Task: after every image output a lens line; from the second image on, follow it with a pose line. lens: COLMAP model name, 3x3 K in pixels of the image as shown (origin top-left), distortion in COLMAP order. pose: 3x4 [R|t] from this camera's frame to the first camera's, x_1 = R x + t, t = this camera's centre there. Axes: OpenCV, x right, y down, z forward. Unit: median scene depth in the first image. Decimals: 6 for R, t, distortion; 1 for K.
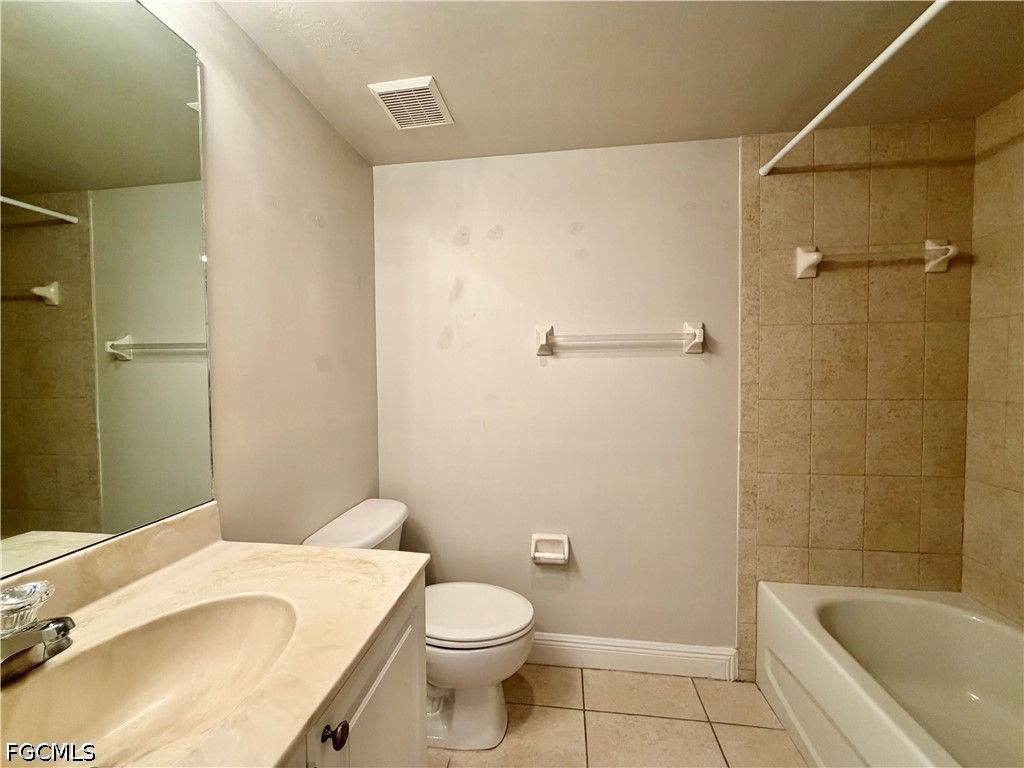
lens RADIAL K [[416.5, 0, 511.5], [0, 416.5, 381.2], [0, 0, 1]] dist [0.004358, -0.001164]
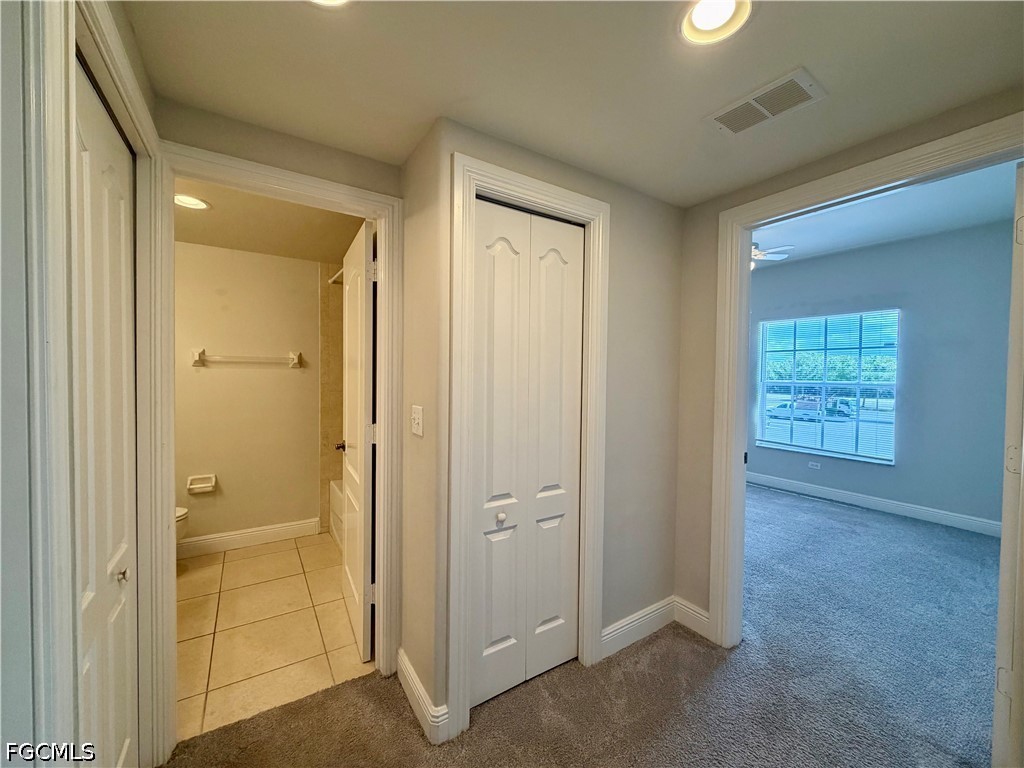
lens RADIAL K [[416.5, 0, 515.7], [0, 416.5, 381.8], [0, 0, 1]] dist [0.004358, -0.001164]
pose [[0.762754, 0.004151, 0.646675, -0.030908], [0.002291, 0.999956, -0.009122, 0.017532], [-0.646684, 0.008439, 0.762711, -1.095492]]
